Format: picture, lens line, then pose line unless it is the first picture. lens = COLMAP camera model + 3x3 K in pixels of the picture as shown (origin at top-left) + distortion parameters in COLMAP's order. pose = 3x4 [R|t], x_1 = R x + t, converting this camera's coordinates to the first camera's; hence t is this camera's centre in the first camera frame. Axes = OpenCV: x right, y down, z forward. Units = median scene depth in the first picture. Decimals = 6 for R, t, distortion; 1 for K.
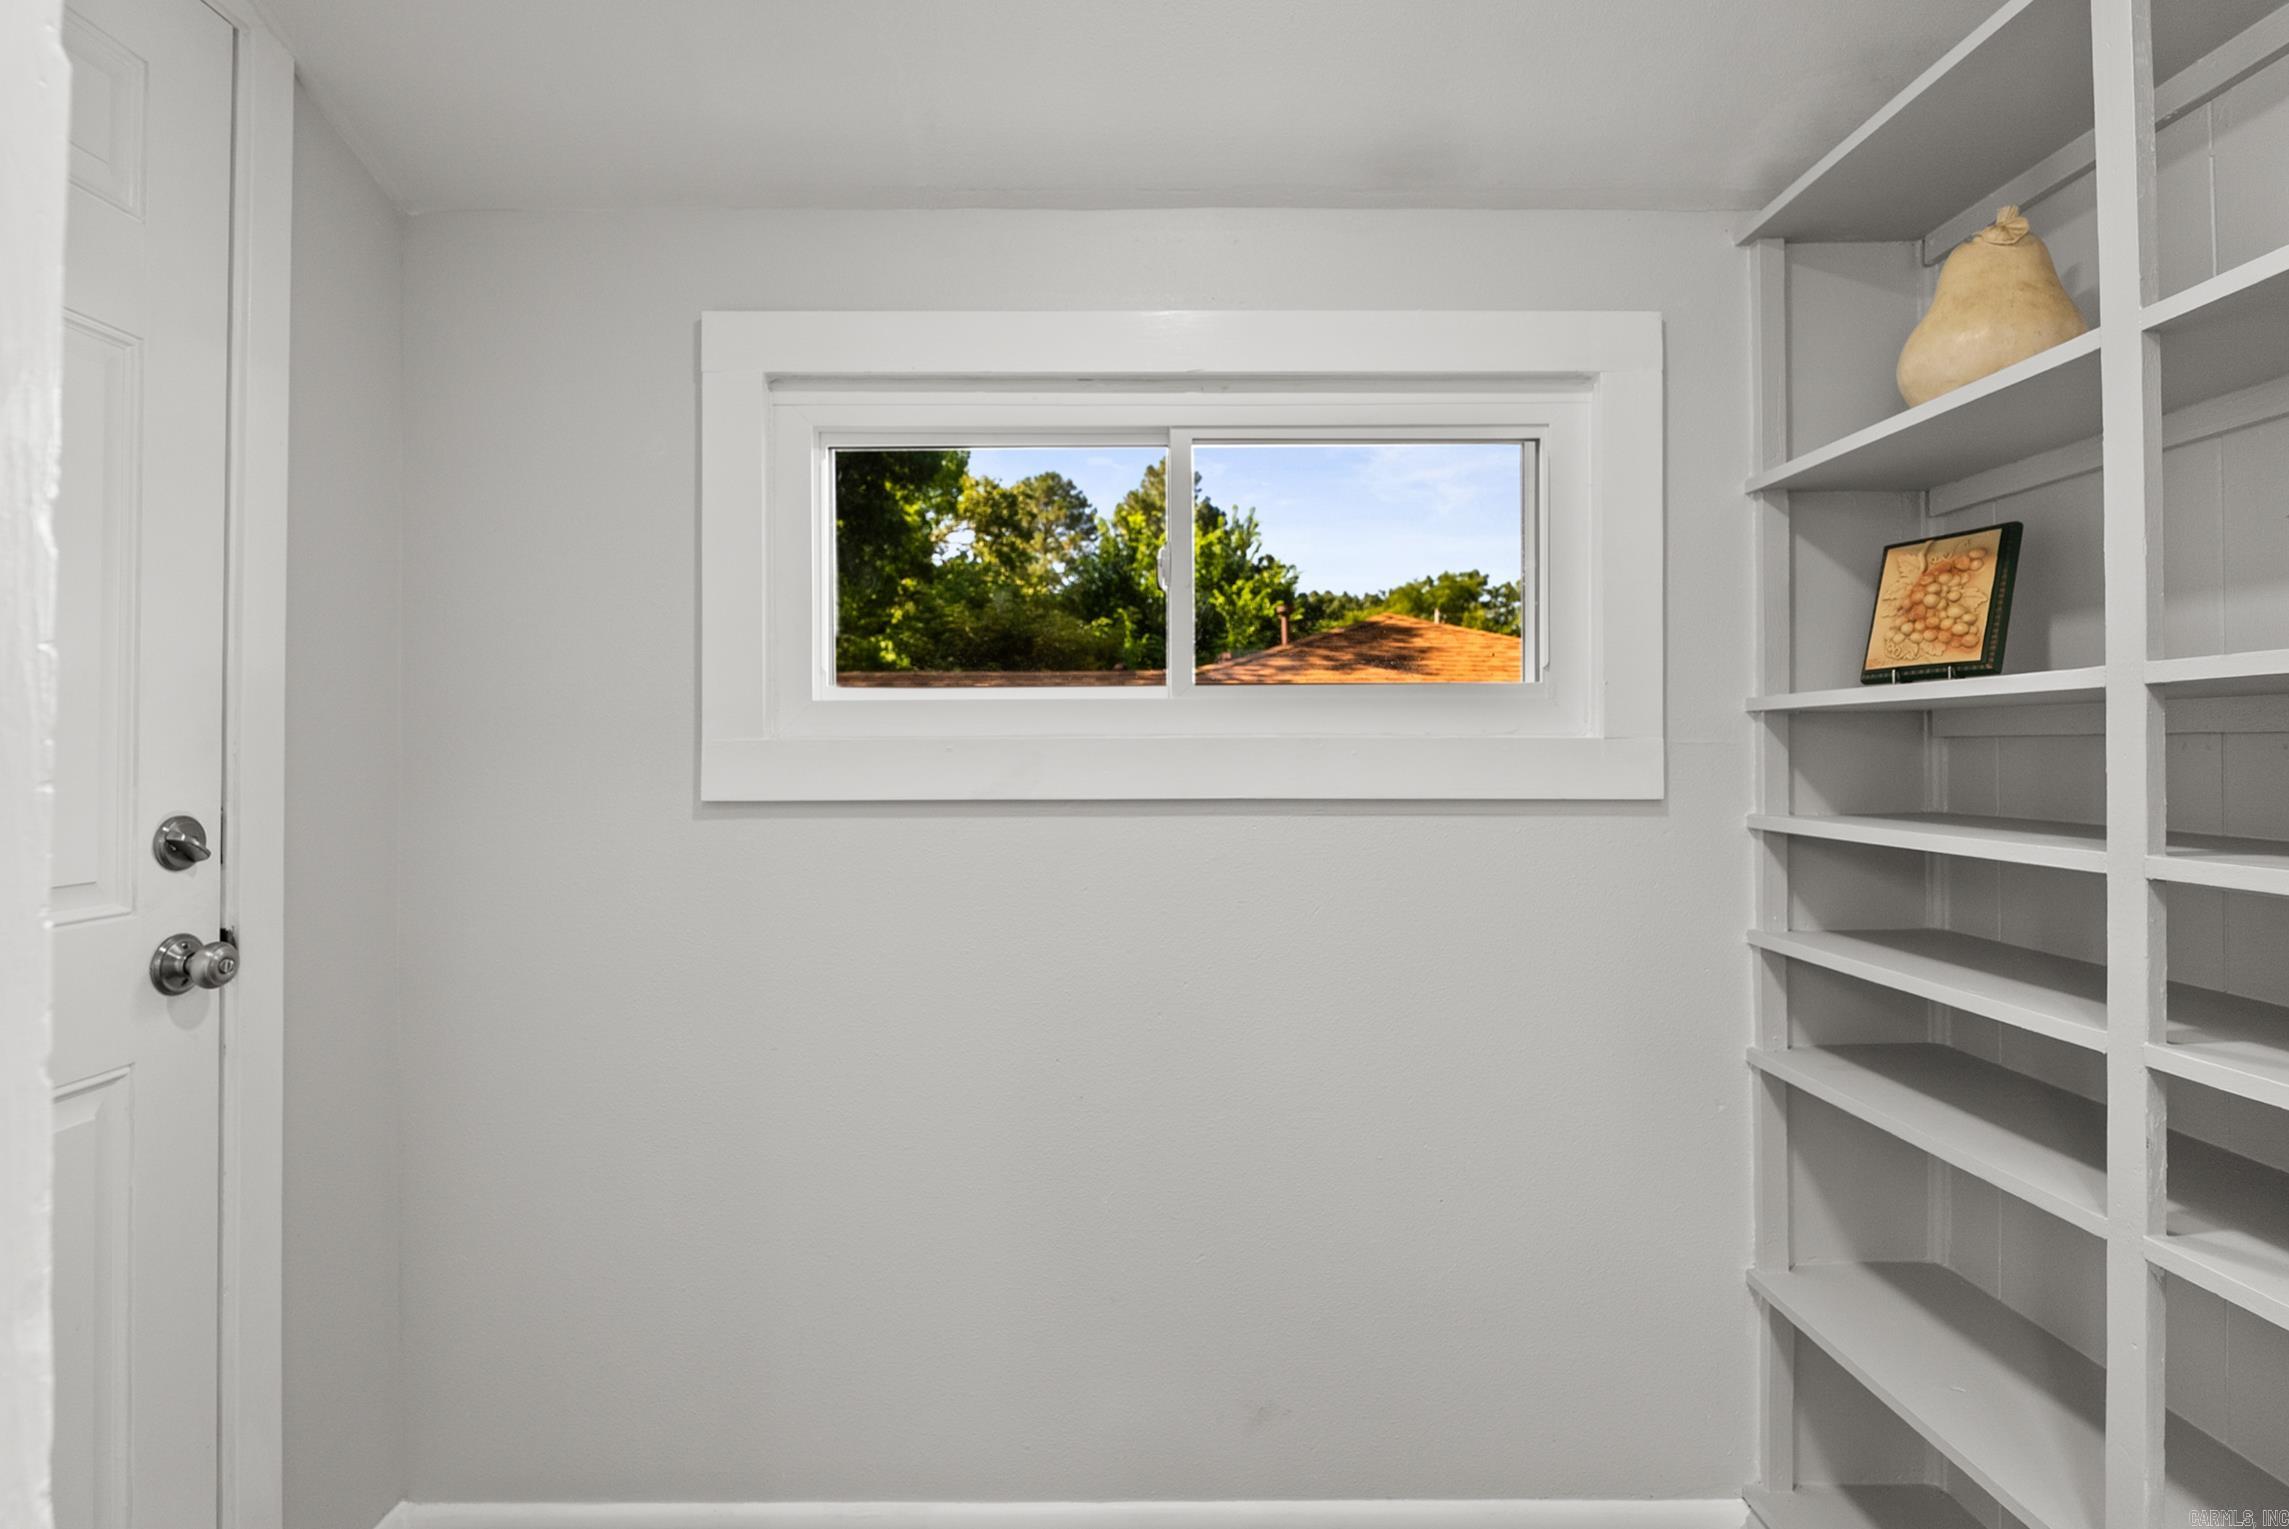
lens RADIAL K [[1033.2, 0, 1141.8], [0, 1033.2, 753.6], [0, 0, 1]] dist [-0.008701, 0.001839]
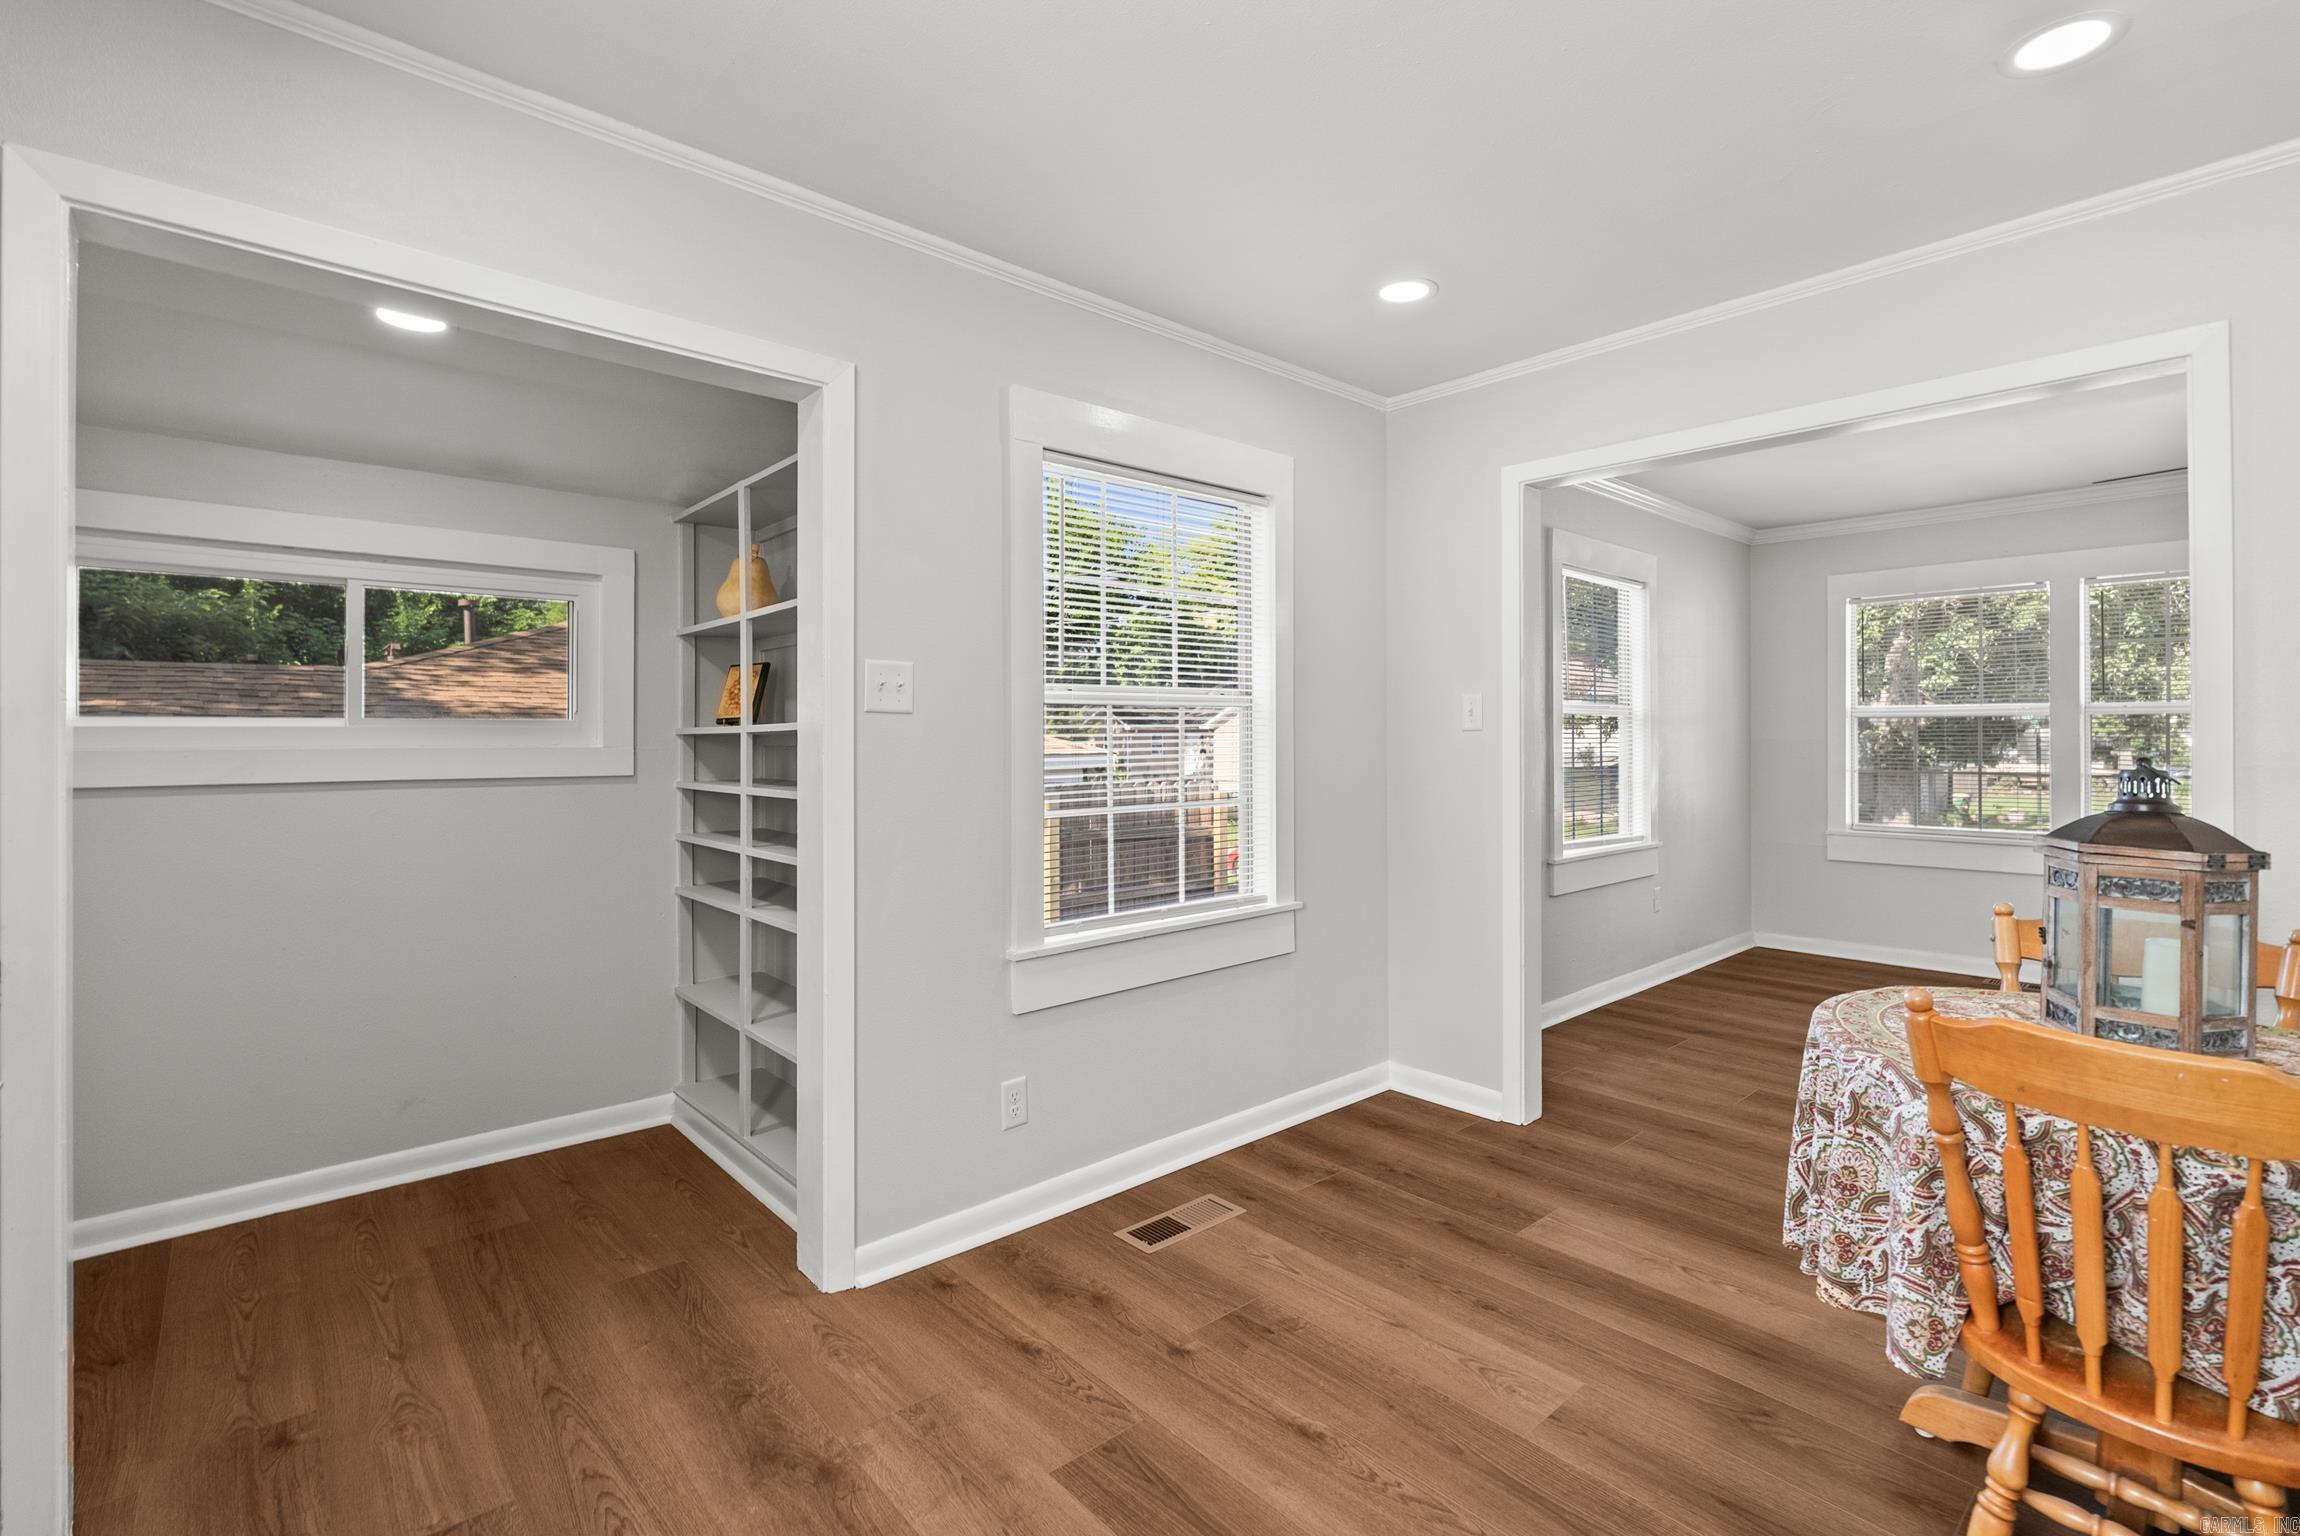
lens RADIAL K [[1038.1, 0, 1153.0], [0, 1038.1, 728.8], [0, 0, 1]] dist [-0.008701, 0.001839]
pose [[0.756908, 0.003645, 0.653511, -0.091420], [0.006566, 0.999892, -0.013182, -0.017743], [-0.653488, 0.014268, 0.756802, -1.362724]]
